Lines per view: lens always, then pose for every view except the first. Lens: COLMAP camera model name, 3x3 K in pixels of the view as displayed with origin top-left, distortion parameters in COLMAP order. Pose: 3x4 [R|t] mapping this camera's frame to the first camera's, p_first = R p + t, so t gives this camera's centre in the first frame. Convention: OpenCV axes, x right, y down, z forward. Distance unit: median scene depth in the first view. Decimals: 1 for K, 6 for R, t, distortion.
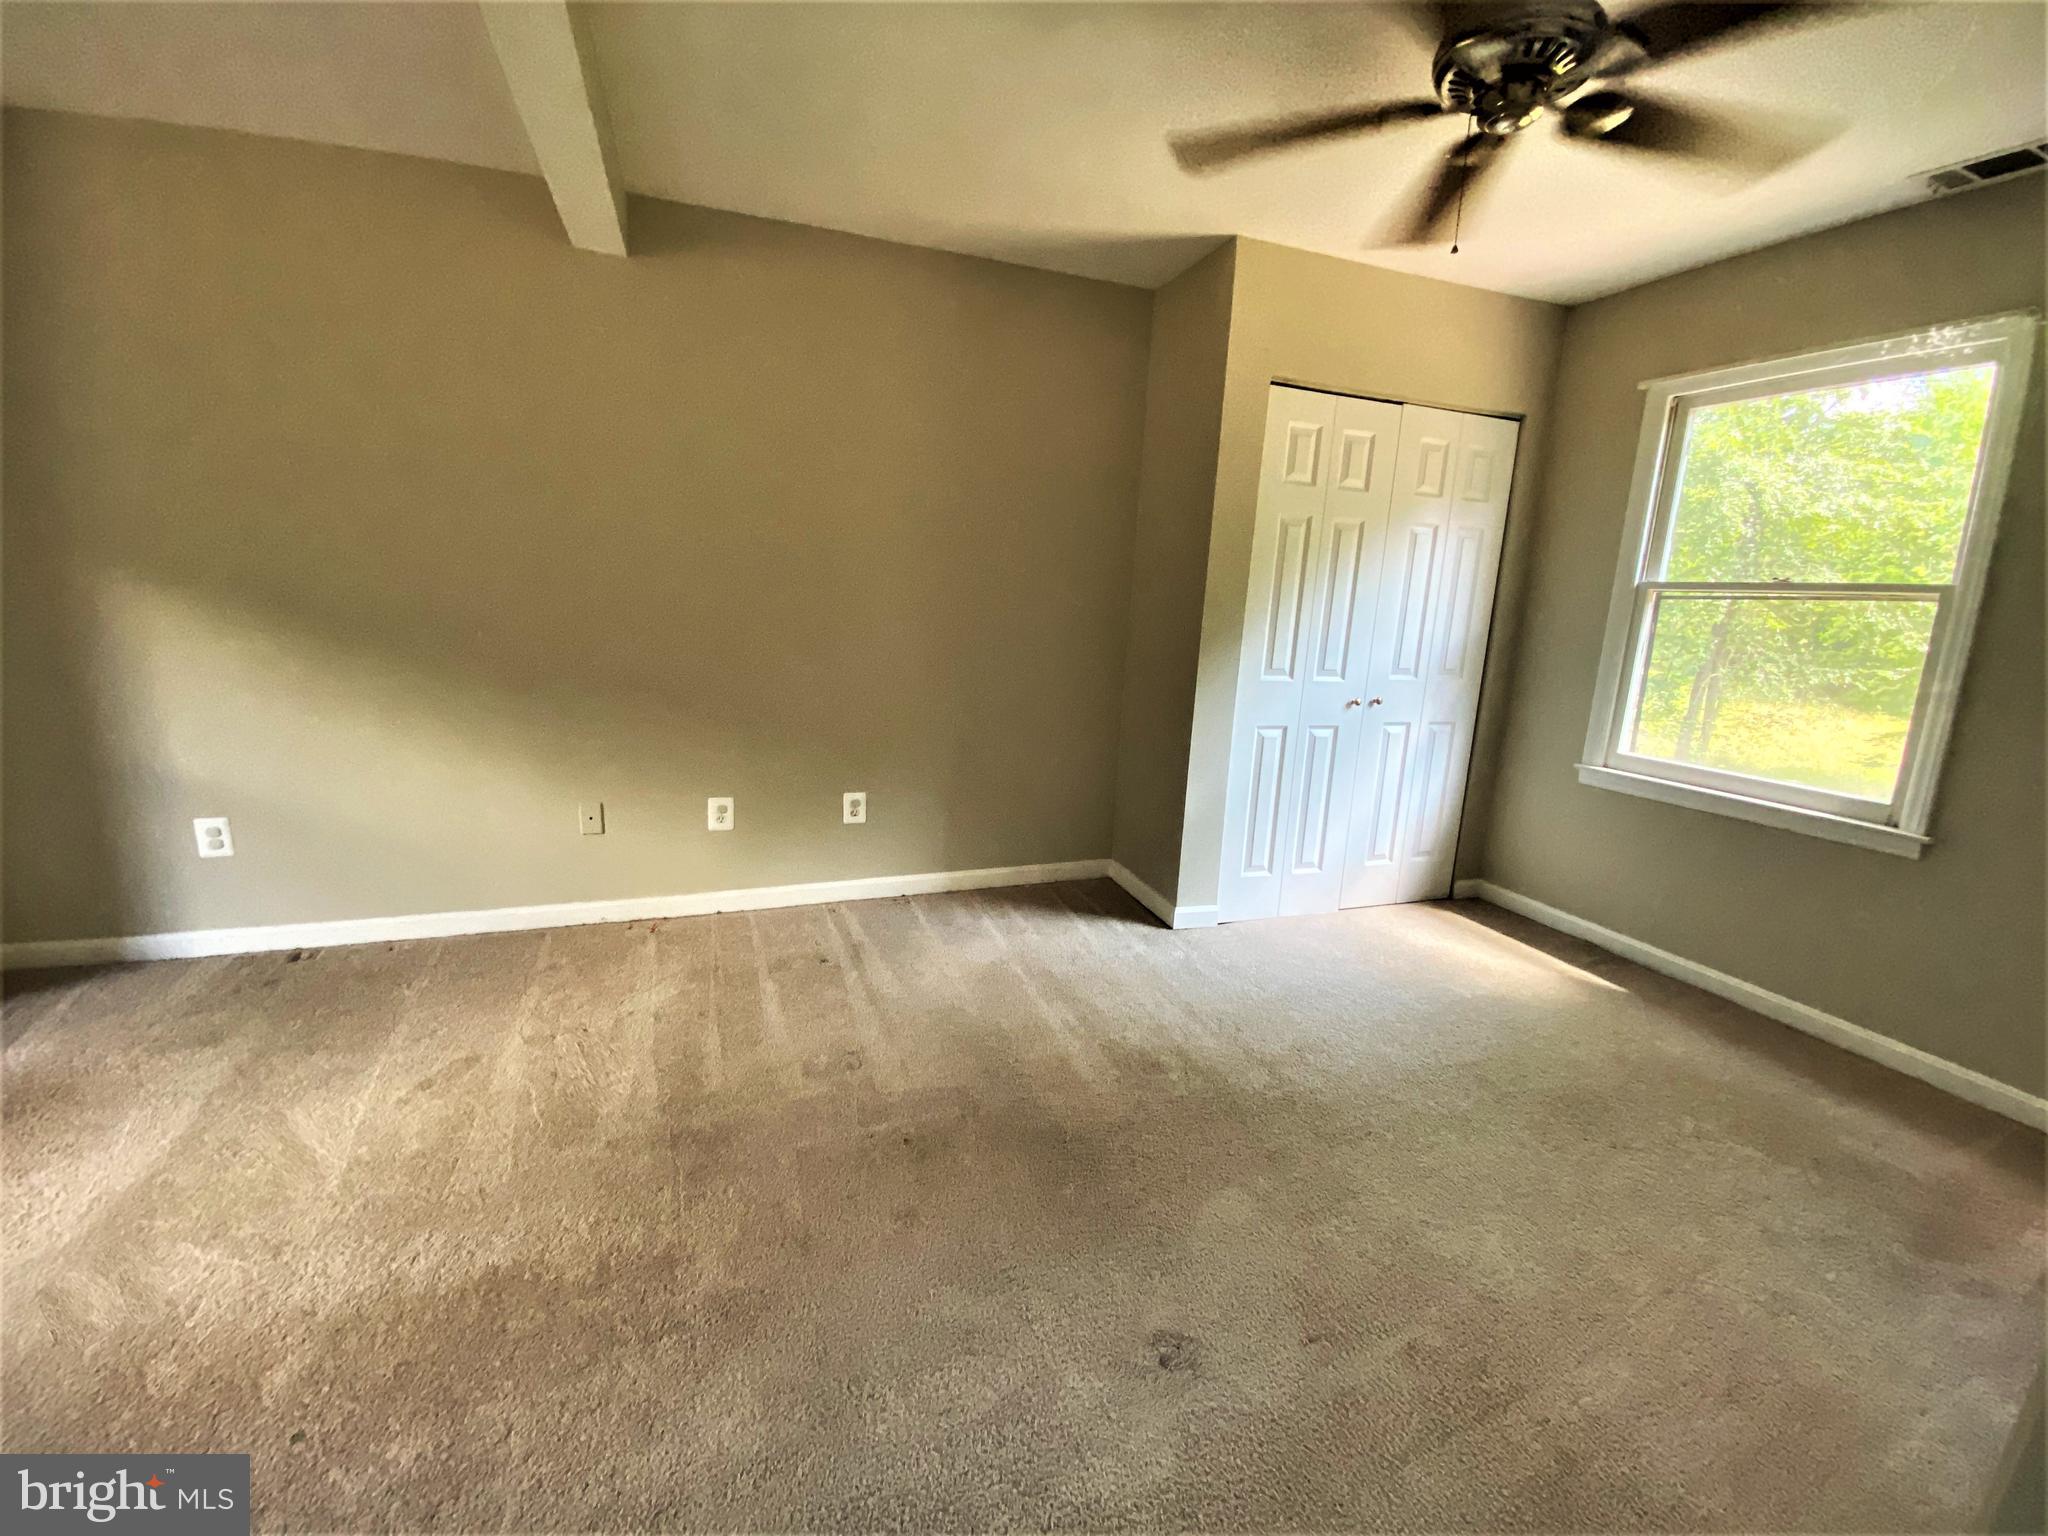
lens RADIAL K [[818.2, 0, 1018.1], [0, 818.2, 767.2], [0, 0, 1]] dist [0.040066, -0.026404]
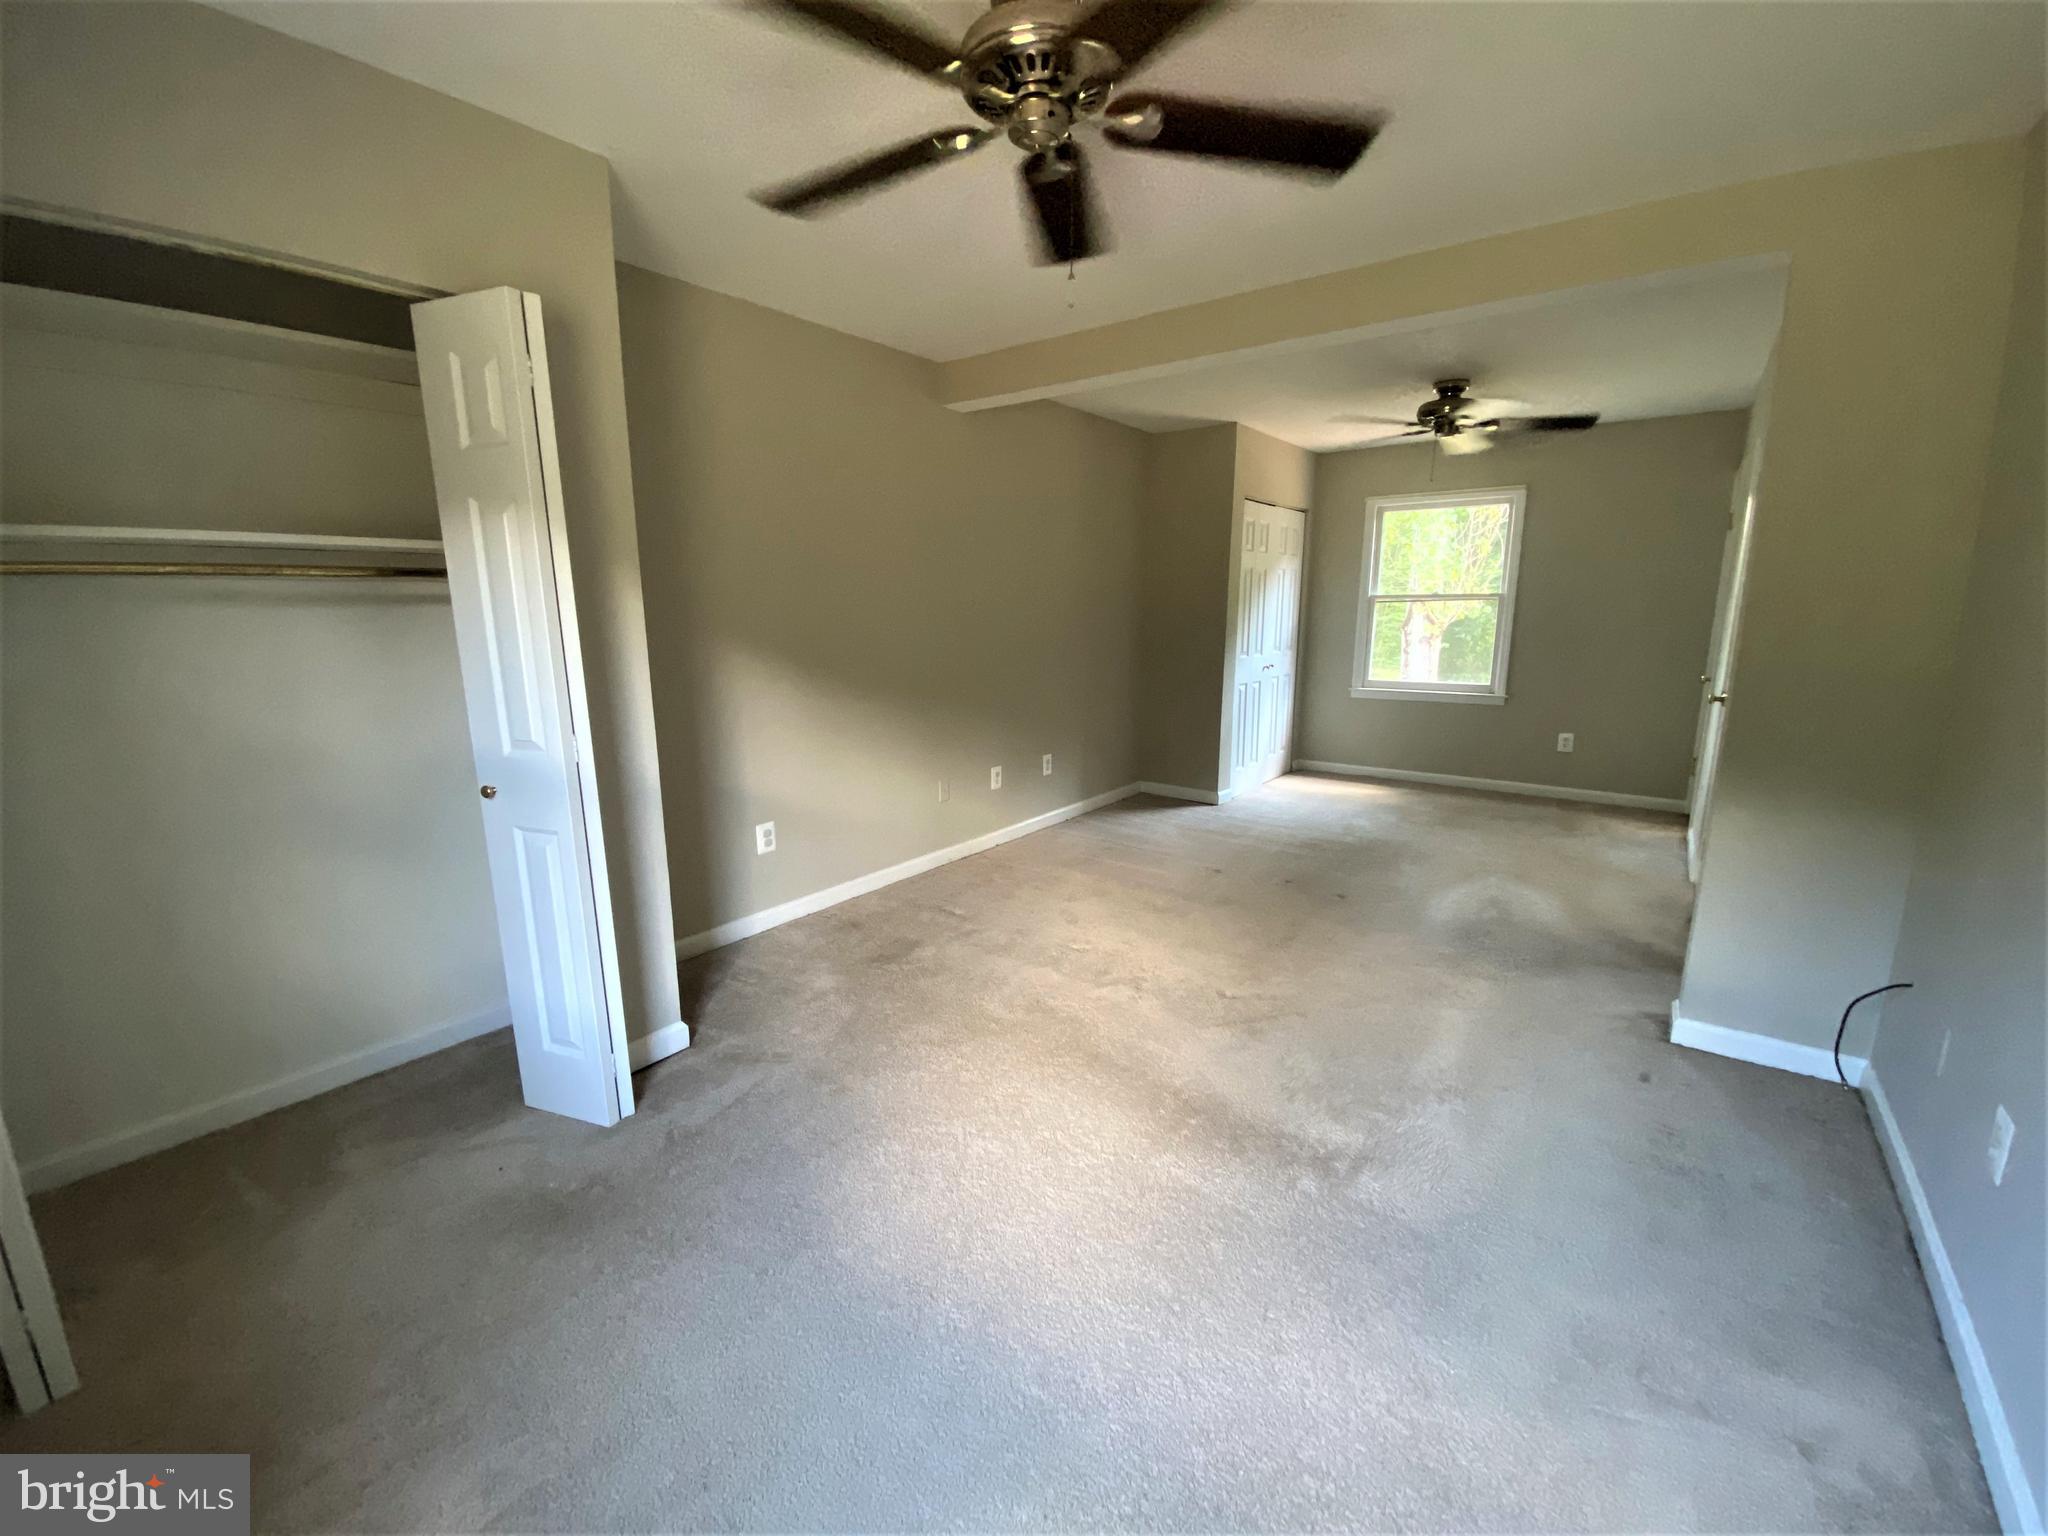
lens RADIAL K [[815.8, 0, 1014.9], [0, 815.8, 773.4], [0, 0, 1]] dist [0.028247, -0.025428]
pose [[0.848727, -0.153334, 0.506114, -1.130963], [0.147993, 0.987670, 0.051052, -0.022459], [-0.507702, 0.031573, 0.860954, -0.296229]]
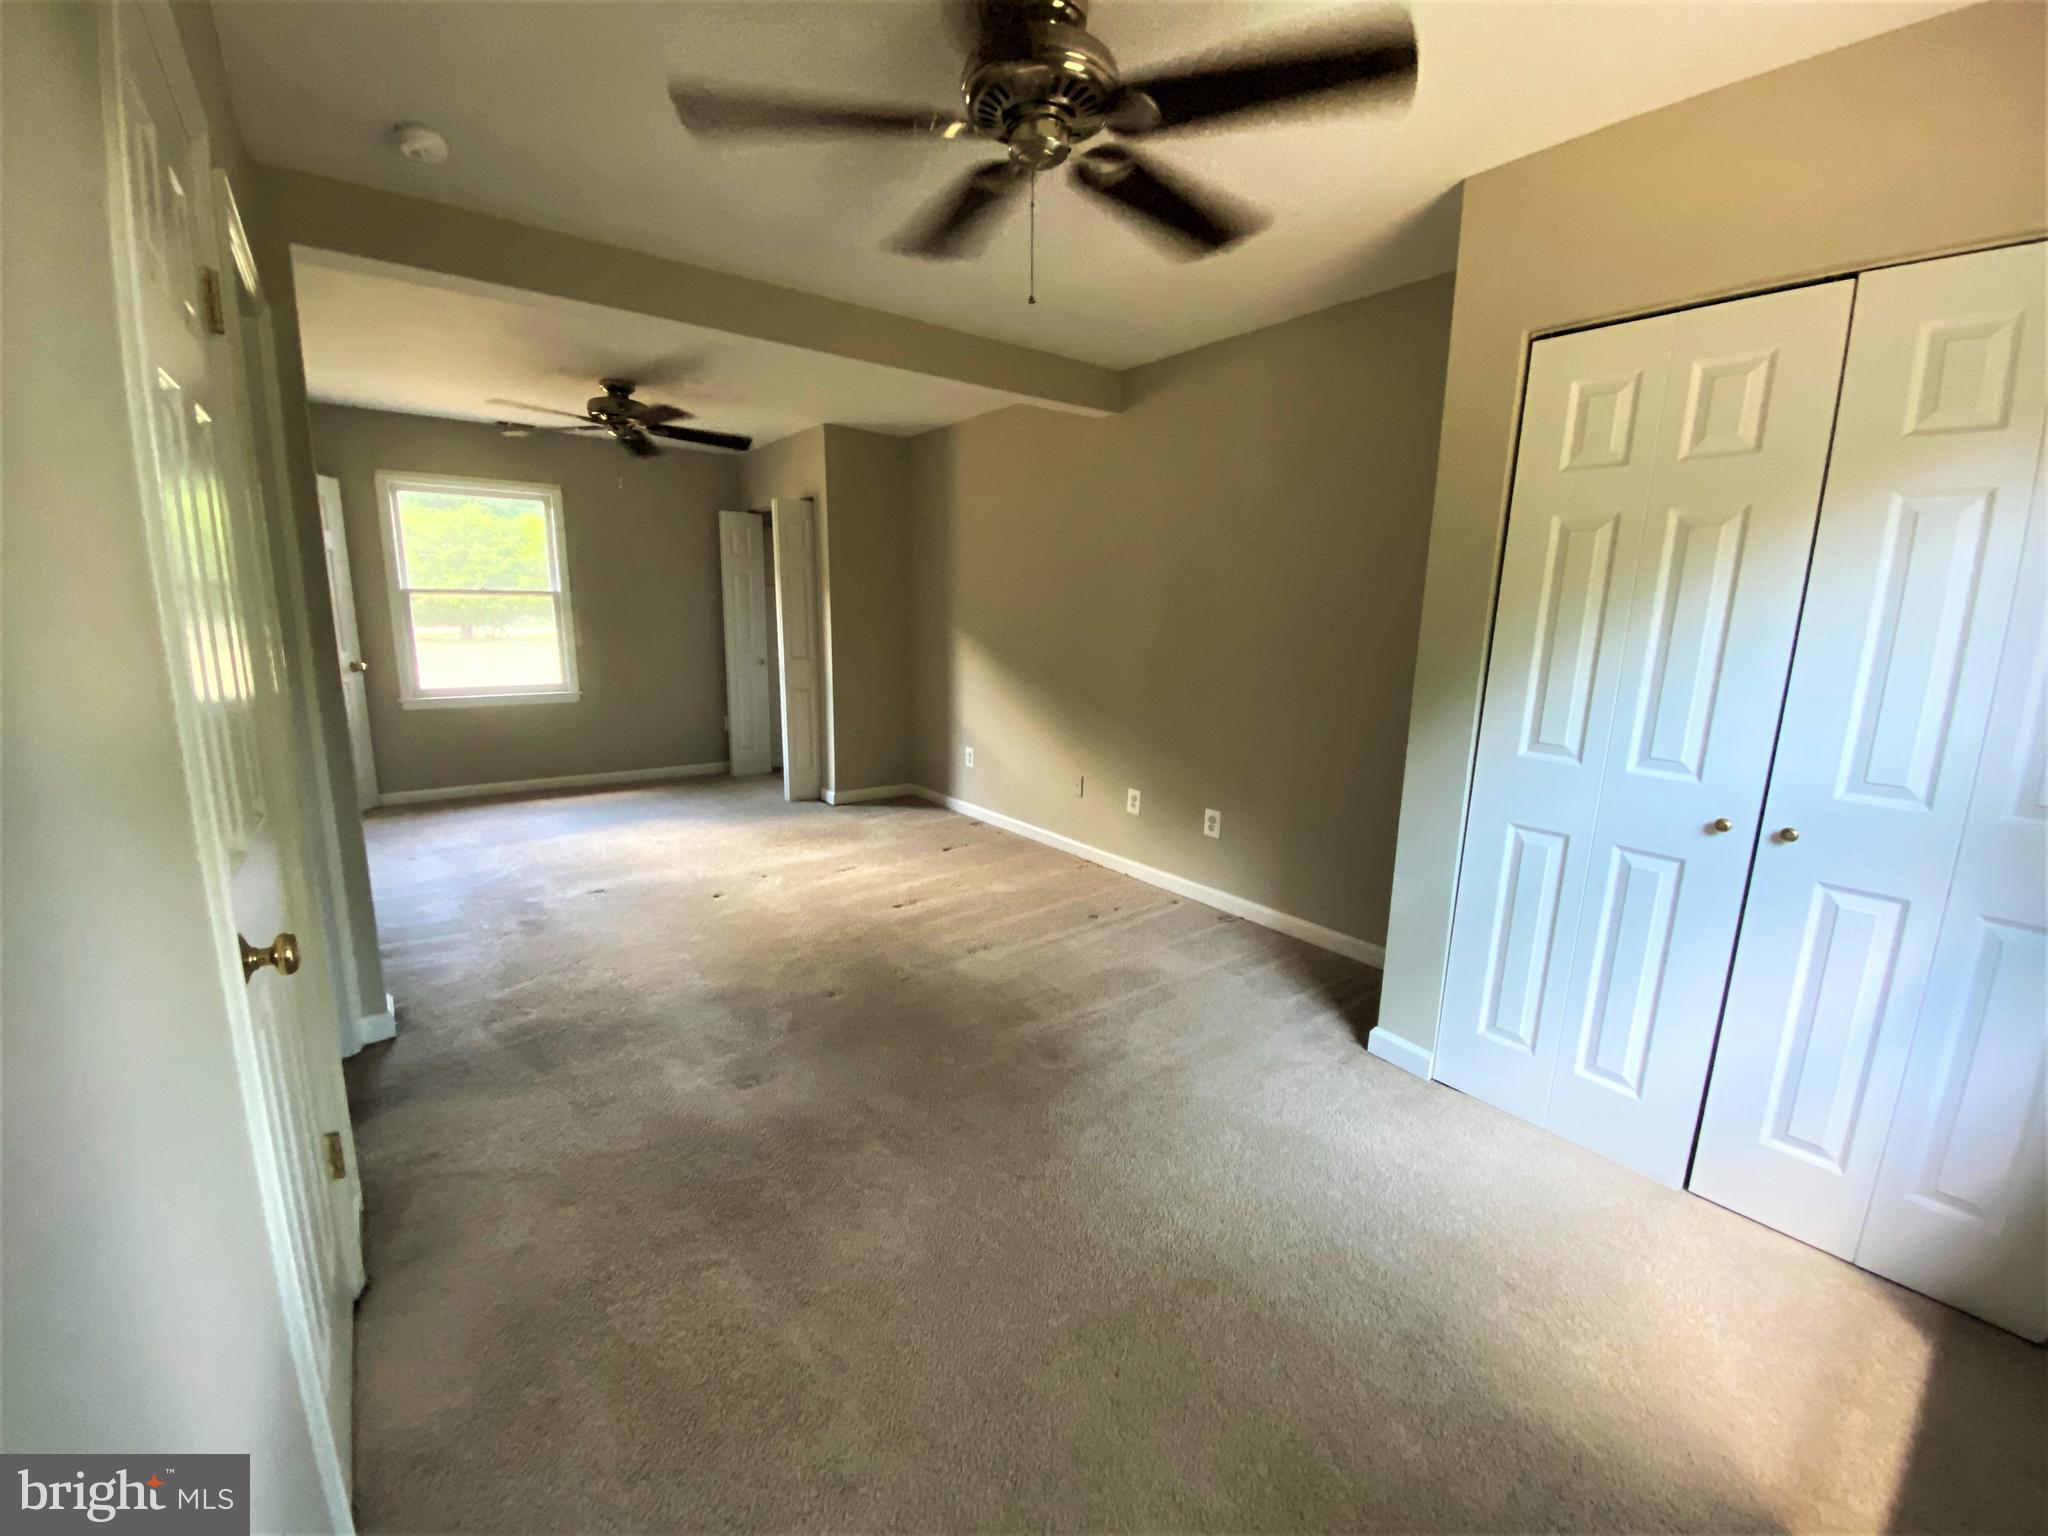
lens RADIAL K [[815.8, 0, 1014.9], [0, 815.8, 773.4], [0, 0, 1]] dist [0.028247, -0.025428]
pose [[0.295922, 0.152477, -0.942964, 0.864771], [-0.198368, 0.975466, 0.095481, -0.080360], [0.934387, 0.158799, 0.318909, 0.411513]]
